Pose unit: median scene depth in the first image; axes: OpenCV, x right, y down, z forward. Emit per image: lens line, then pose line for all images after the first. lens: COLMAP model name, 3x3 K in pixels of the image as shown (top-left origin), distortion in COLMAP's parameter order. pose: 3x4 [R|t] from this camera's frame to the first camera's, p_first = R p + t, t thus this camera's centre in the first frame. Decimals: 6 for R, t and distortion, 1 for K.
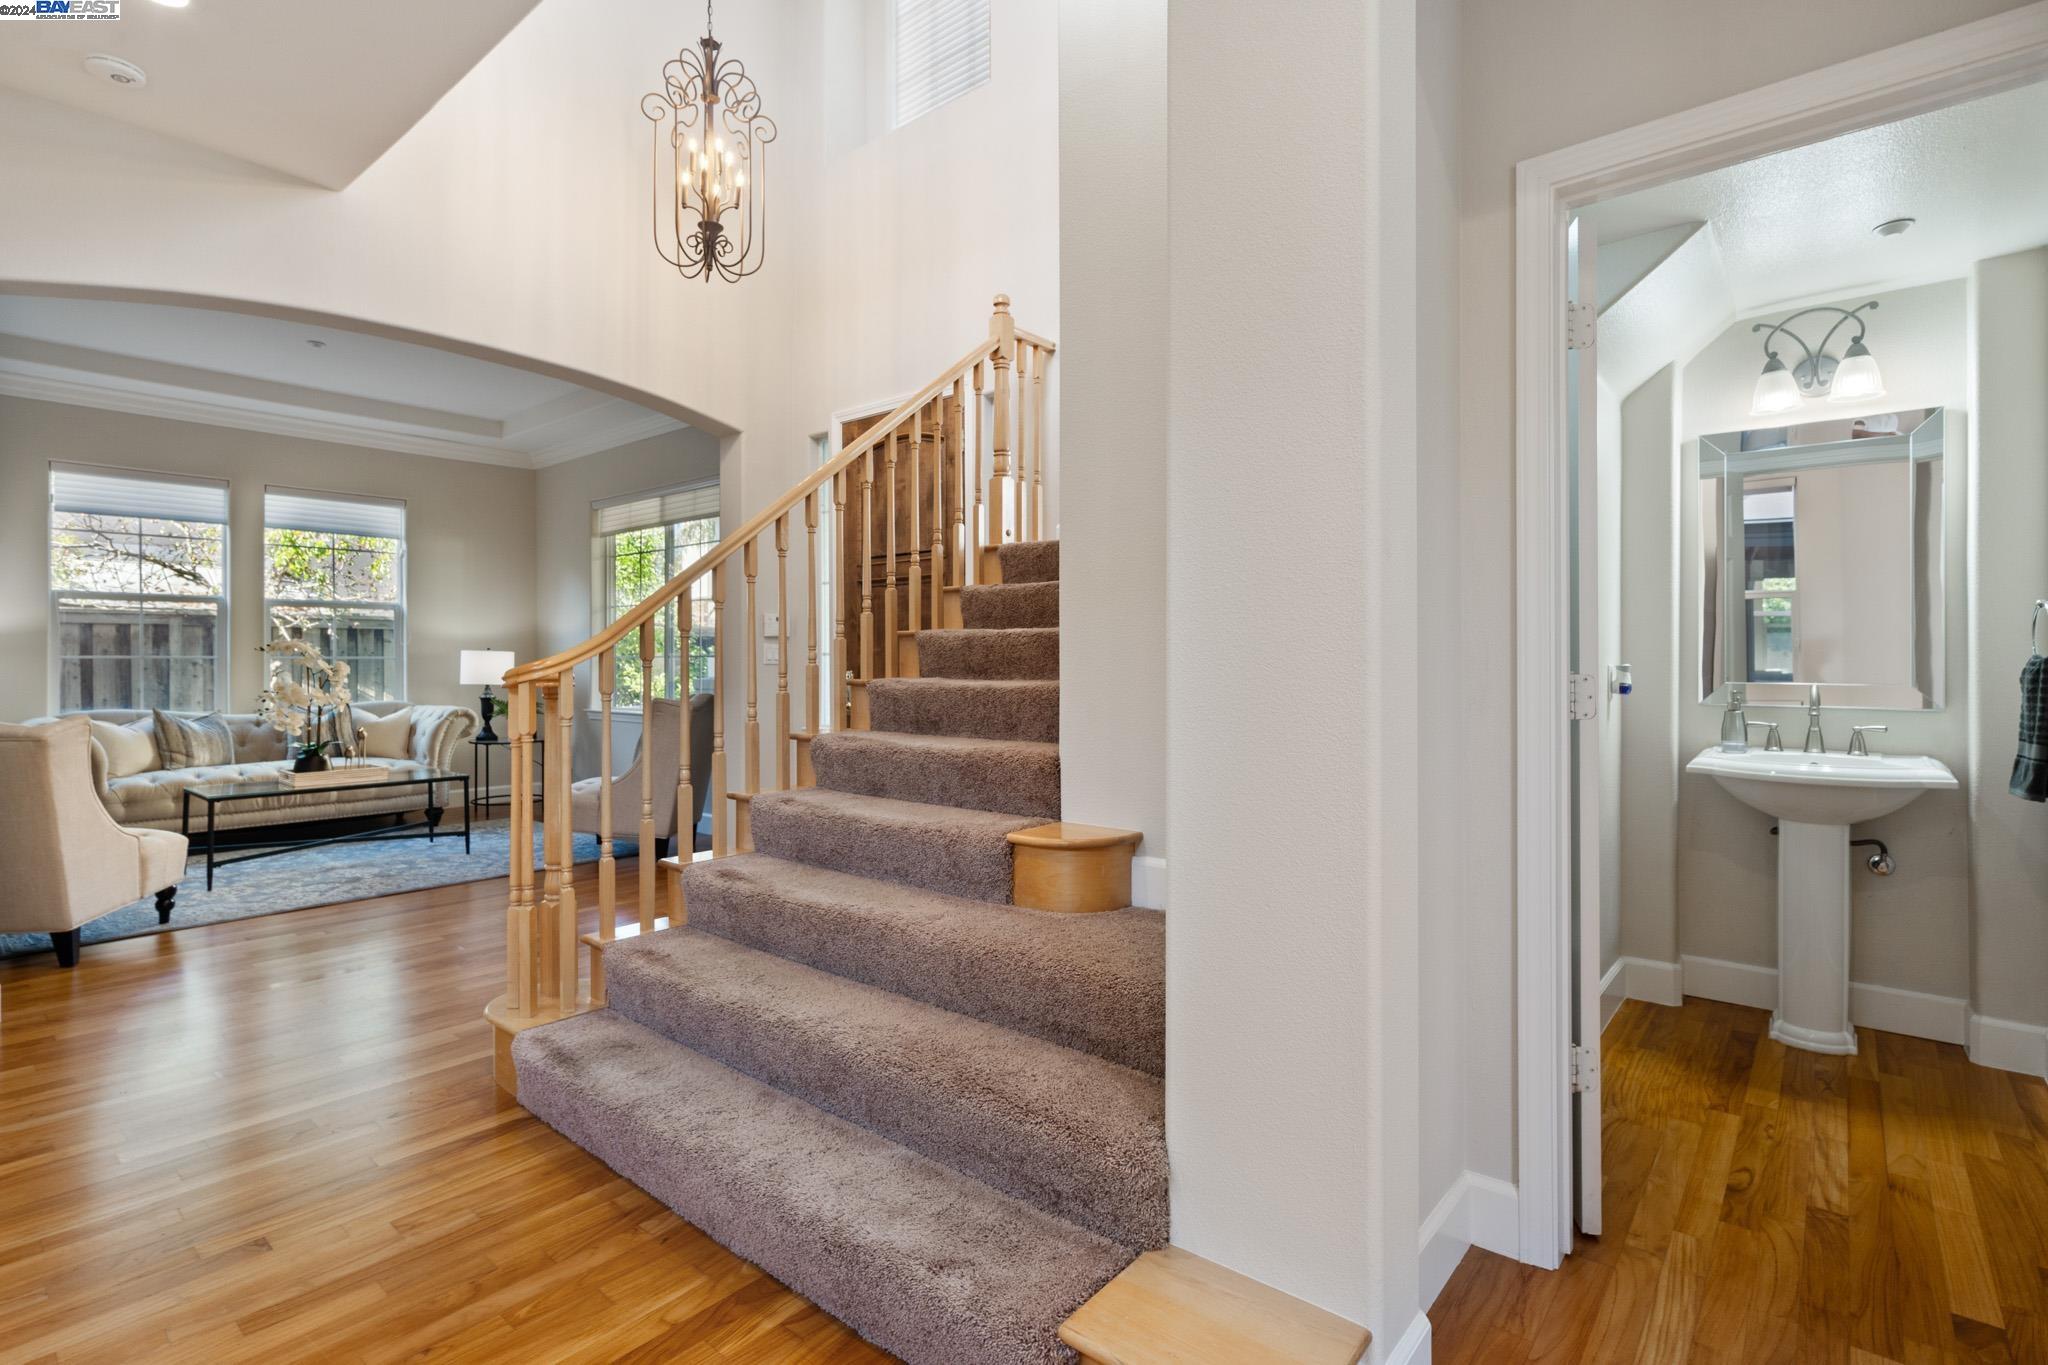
lens RADIAL K [[982.4, 0, 1034.4], [0, 982.4, 667.0], [0, 0, 1]] dist [-0.001803, 0.000247]
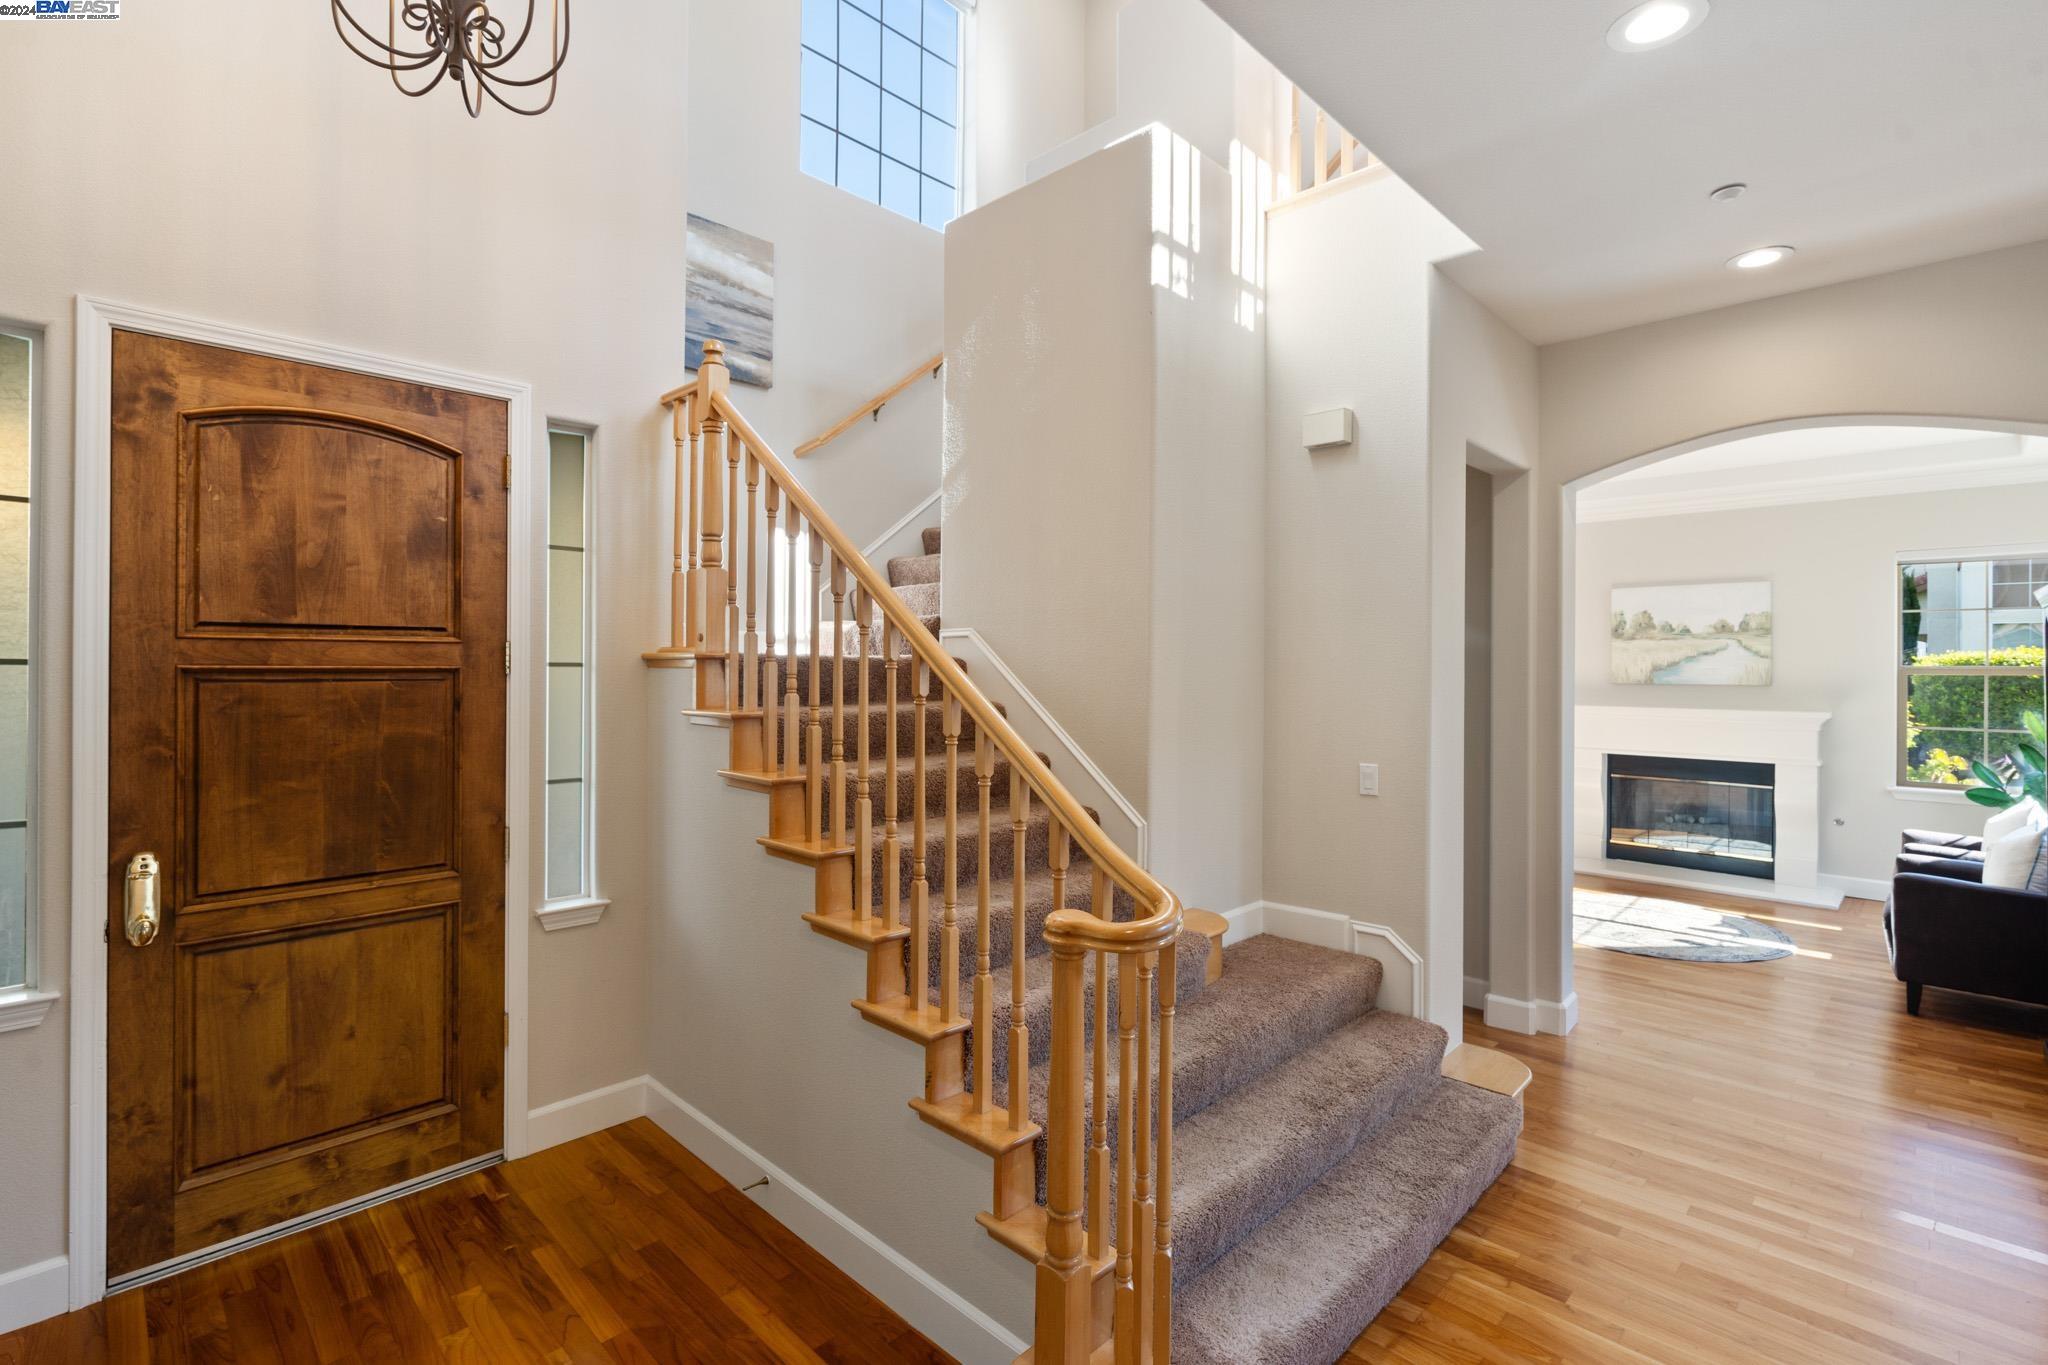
lens RADIAL K [[928.3, 0, 1030.0], [0, 928.3, 668.3], [0, 0, 1]] dist [-0.005751, 0.000539]
pose [[0.076616, -0.001744, 0.997059, -0.497443], [-0.005693, 0.999981, 0.002186, -0.073108], [-0.997044, -0.005844, 0.076605, 0.440851]]
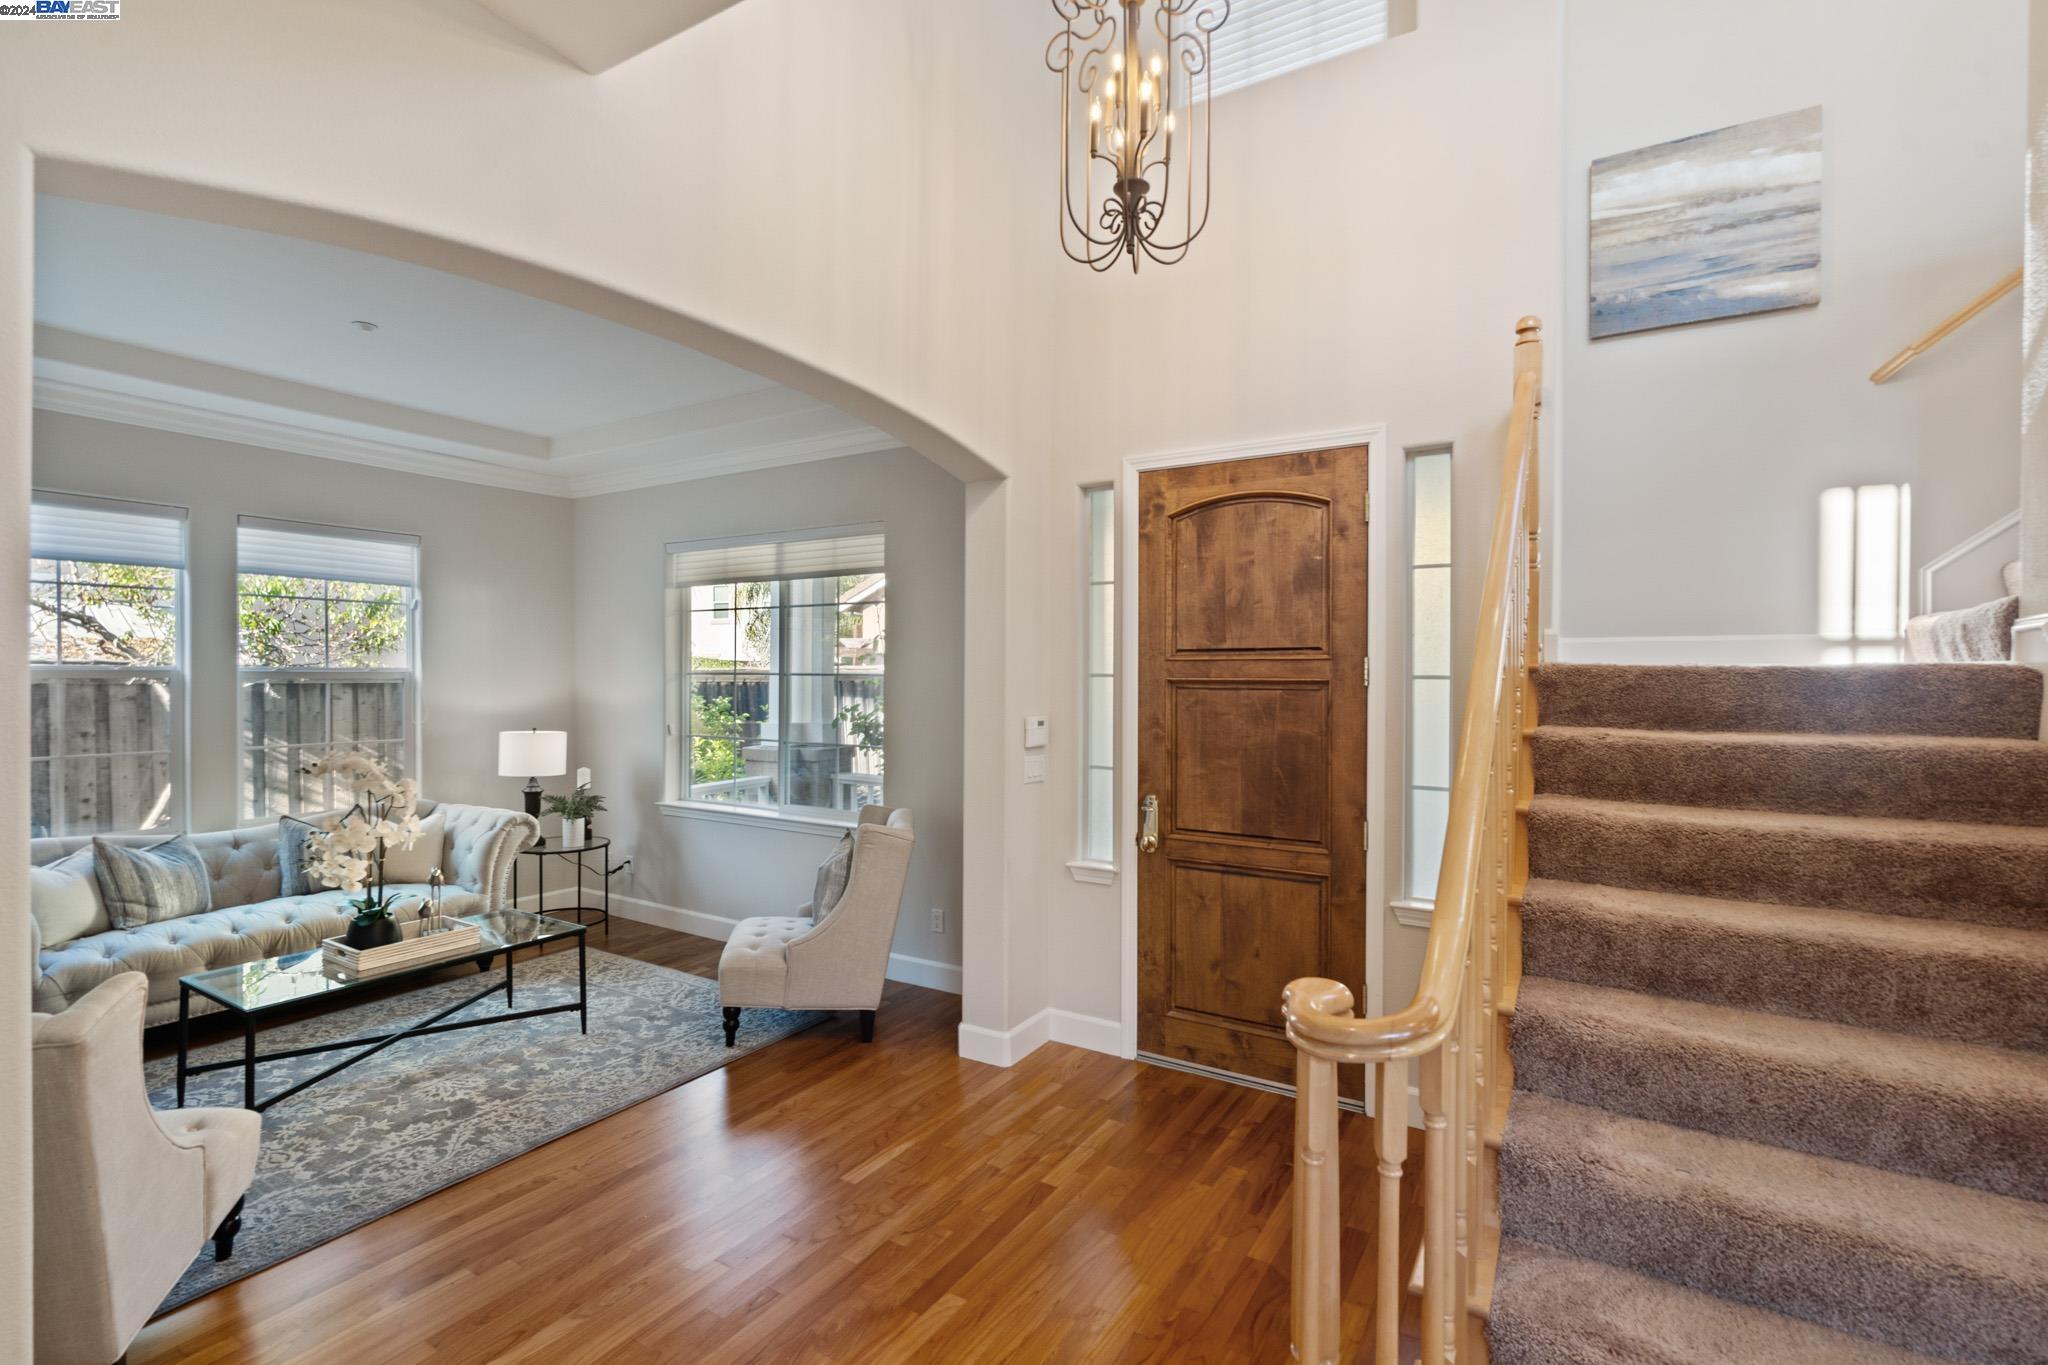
lens RADIAL K [[928.3, 0, 1017.1], [0, 928.3, 689.7], [0, 0, 1]] dist [-0.005751, 0.000539]
pose [[0.988985, 0.004436, 0.147949, -0.325097], [-0.006635, 0.999875, 0.014370, -0.071761], [-0.147867, -0.015193, 0.988891, 0.241648]]
